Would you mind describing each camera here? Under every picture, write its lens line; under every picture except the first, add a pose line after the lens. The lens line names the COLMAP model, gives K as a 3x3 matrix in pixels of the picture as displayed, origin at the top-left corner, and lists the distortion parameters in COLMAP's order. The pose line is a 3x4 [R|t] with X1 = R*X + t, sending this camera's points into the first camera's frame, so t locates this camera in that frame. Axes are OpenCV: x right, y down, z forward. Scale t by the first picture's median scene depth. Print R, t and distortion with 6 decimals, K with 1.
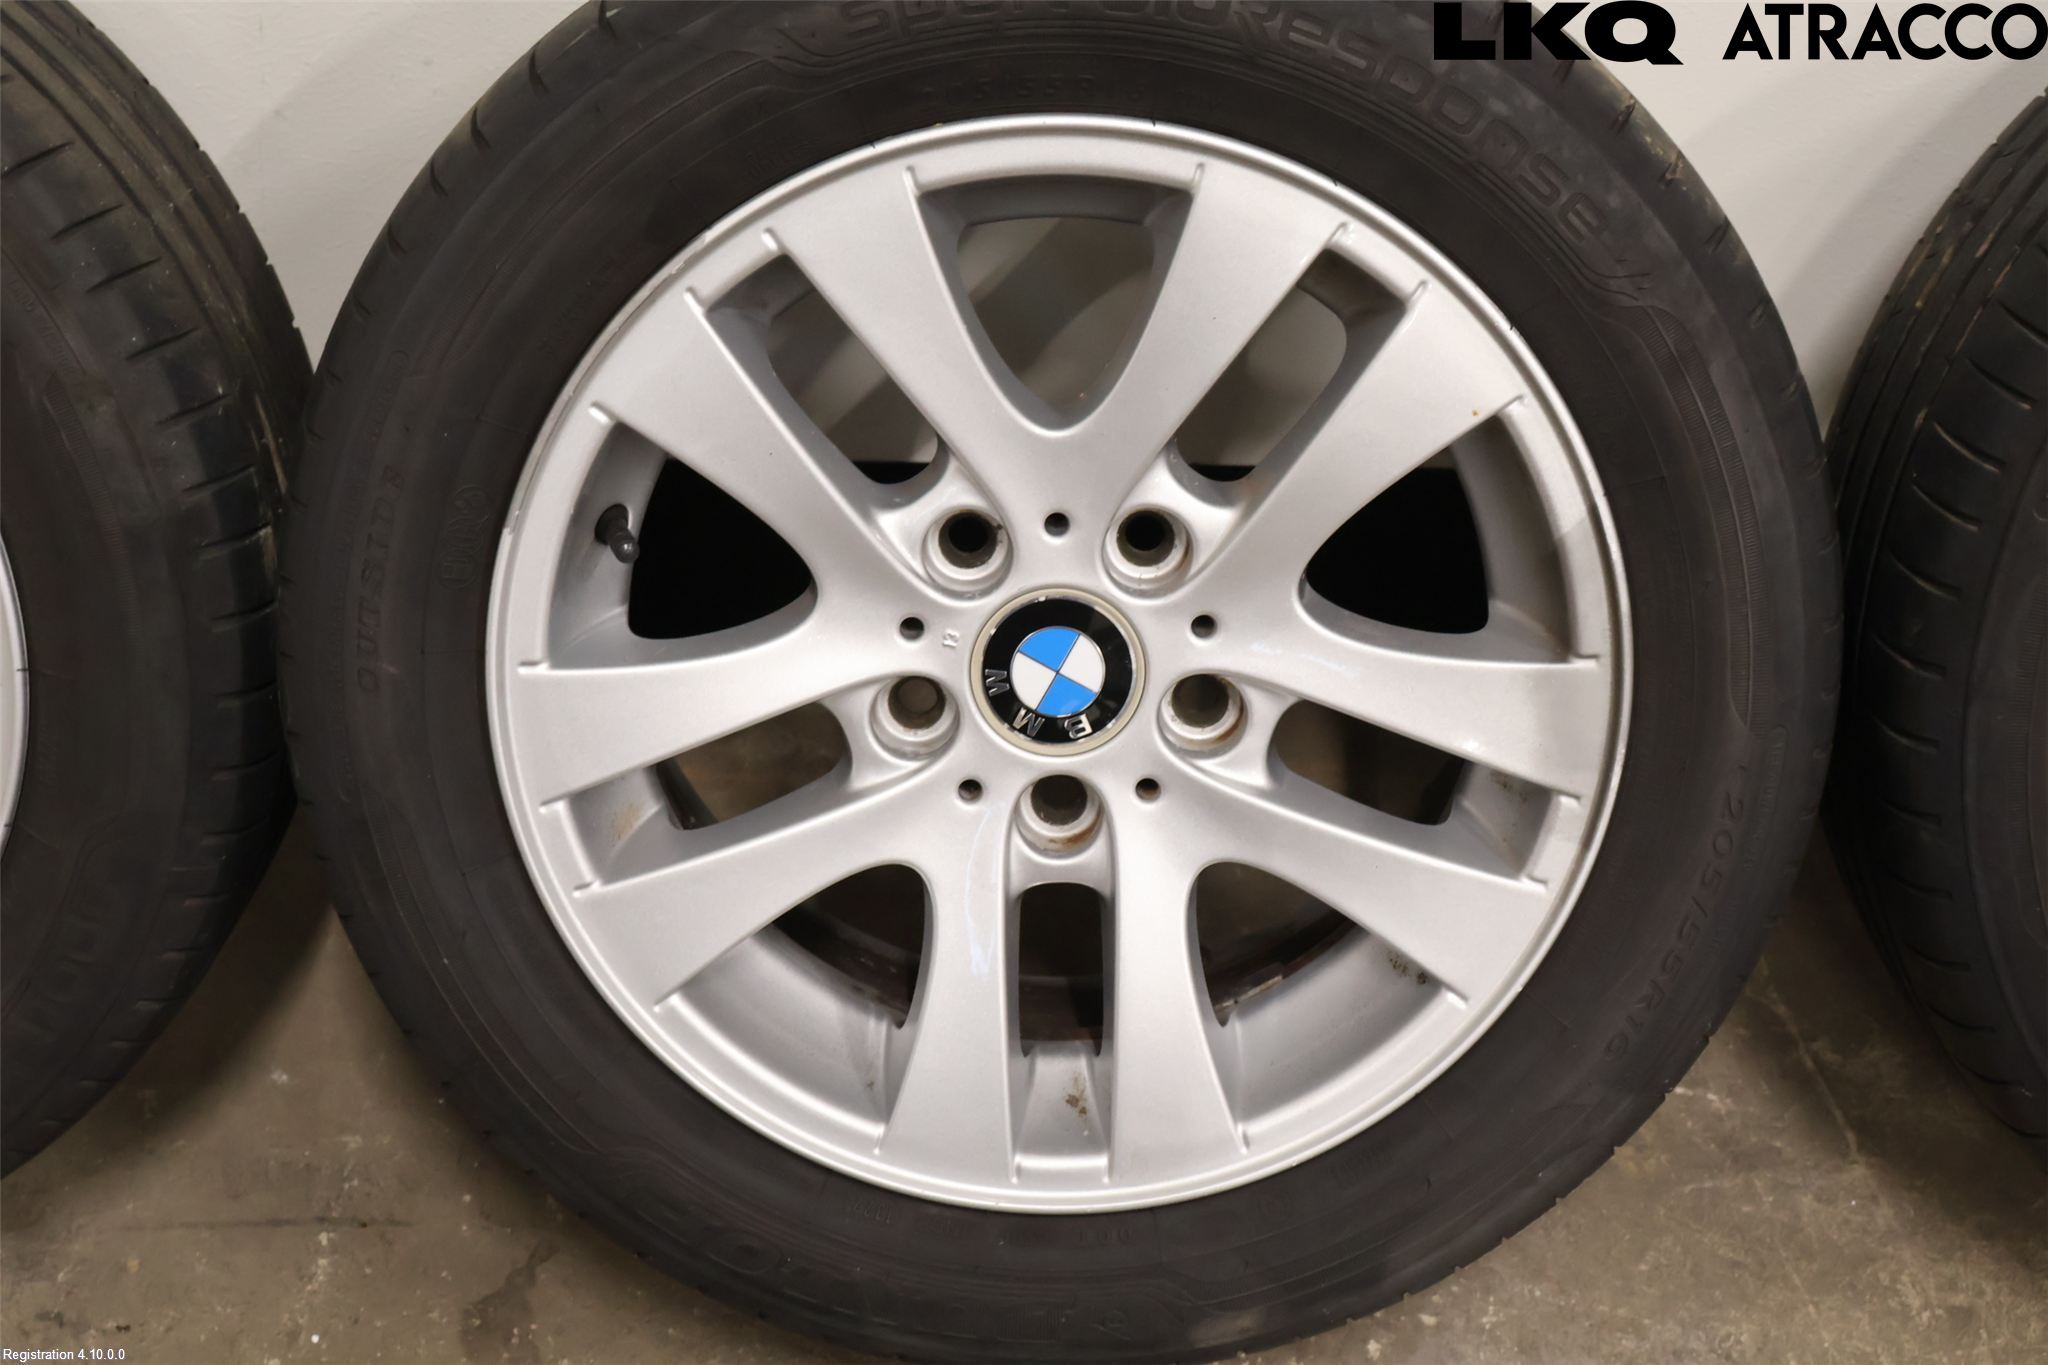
lens RADIAL K [[2982.2, 0, 977.3], [0, 2982.2, 701.2], [0, 0, 1]] dist [-0.002022, 0.000000]
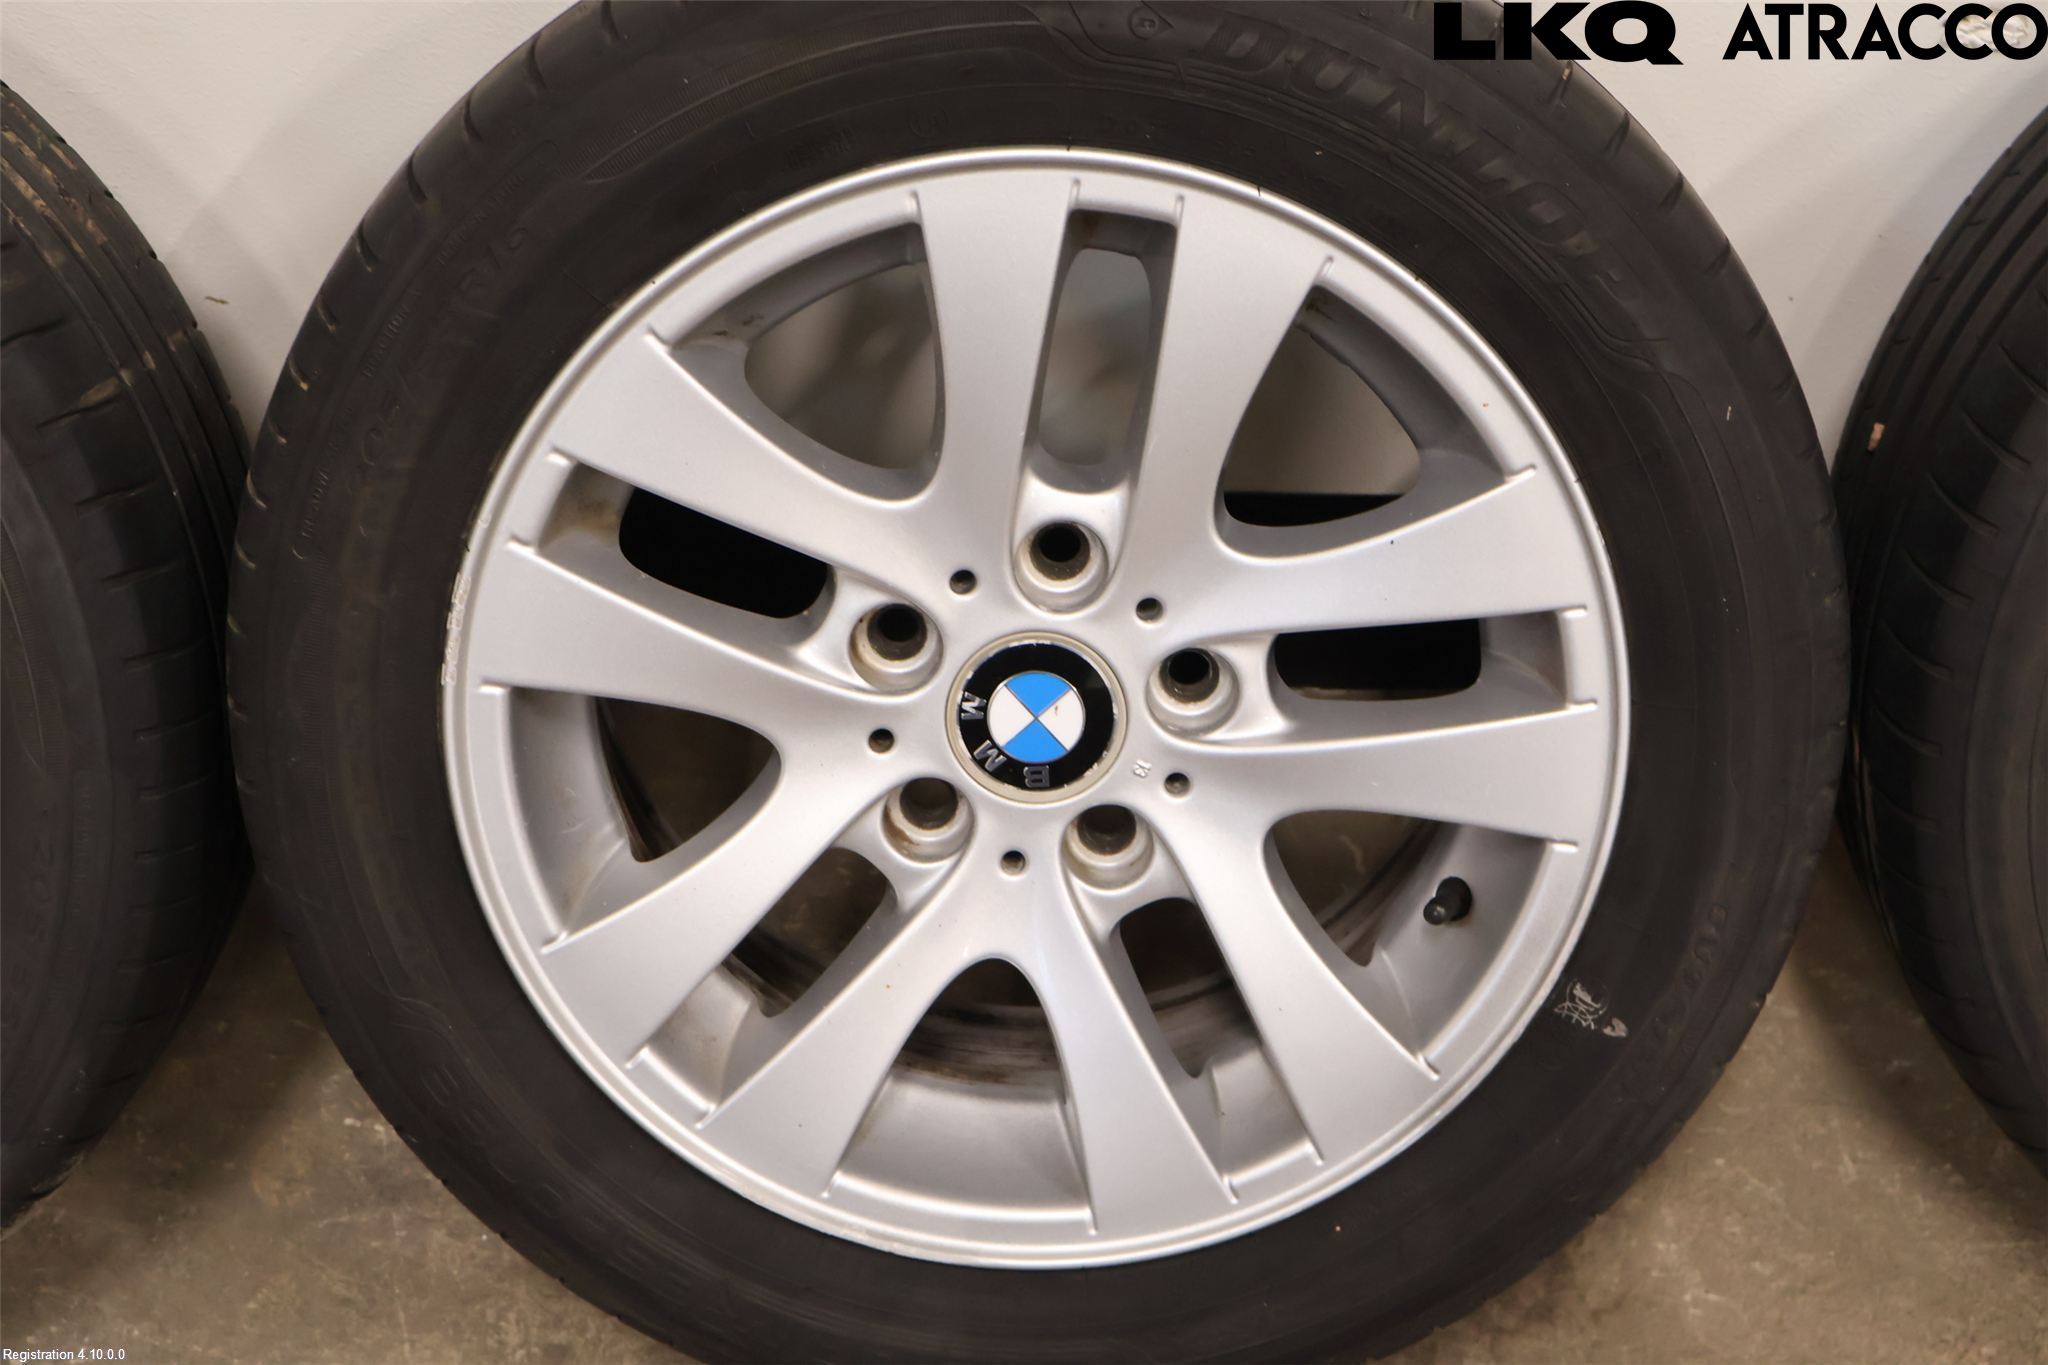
lens RADIAL K [[2982.2, 0, 957.4], [0, 2982.2, 642.9], [0, 0, 1]] dist [-0.002022, 0.000000]
pose [[0.999866, -0.009683, -0.013191, 0.471186], [0.009266, 0.999466, -0.031319, 0.007025], [0.013487, 0.031192, 0.999422, 0.027383]]
